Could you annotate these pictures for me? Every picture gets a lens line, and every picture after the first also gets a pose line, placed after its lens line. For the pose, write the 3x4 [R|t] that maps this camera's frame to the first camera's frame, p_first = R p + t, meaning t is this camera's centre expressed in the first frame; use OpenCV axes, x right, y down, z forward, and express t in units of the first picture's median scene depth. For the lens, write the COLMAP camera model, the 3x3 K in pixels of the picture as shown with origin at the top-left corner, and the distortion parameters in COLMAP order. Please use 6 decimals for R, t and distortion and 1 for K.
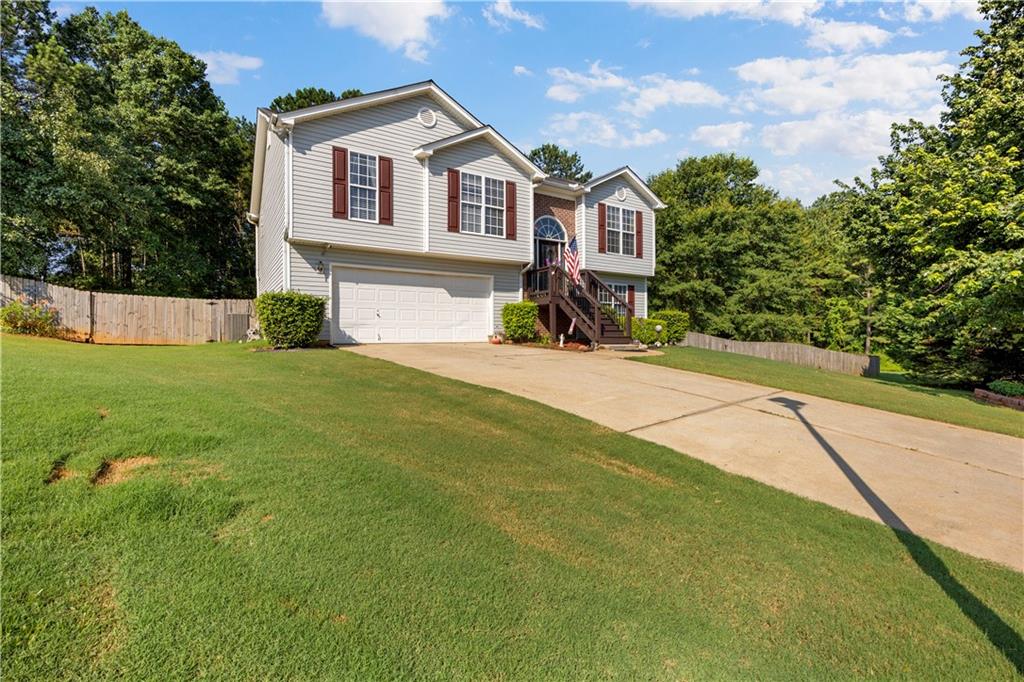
lens RADIAL K [[452.0, 0, 509.3], [0, 452.0, 336.4], [0, 0, 1]] dist [-0.013291, -0.000045]
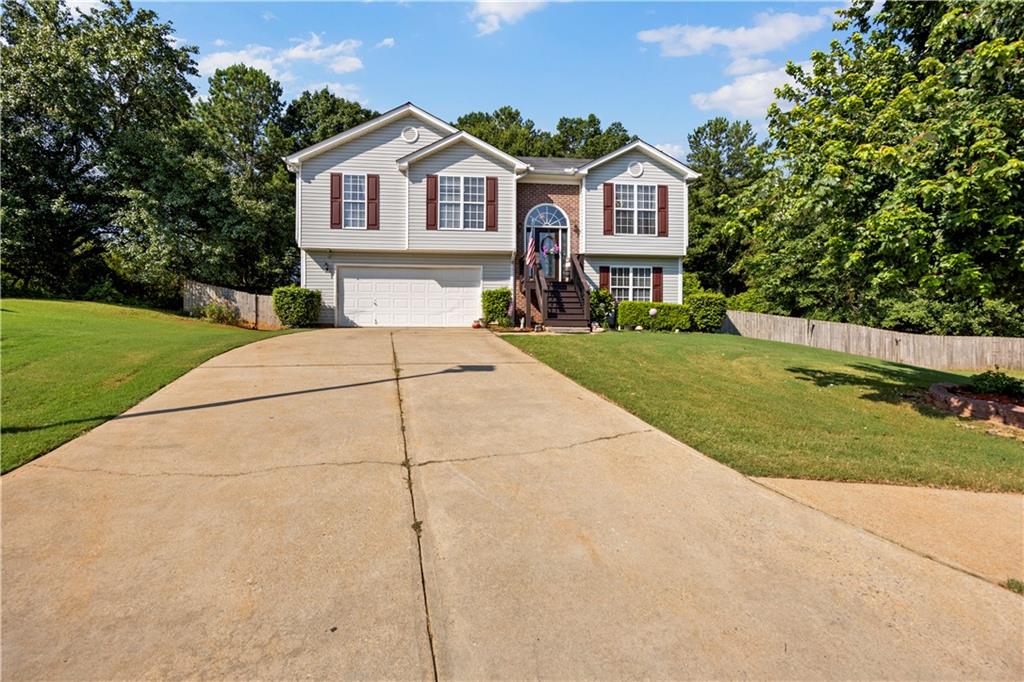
lens RADIAL K [[452.0, 0, 507.4], [0, 452.0, 338.4], [0, 0, 1]] dist [-0.013291, -0.000045]
pose [[0.892930, 0.007402, -0.450134, 0.520152], [-0.004404, 0.999961, 0.007705, 0.031695], [0.450174, -0.004898, 0.892928, 0.057654]]
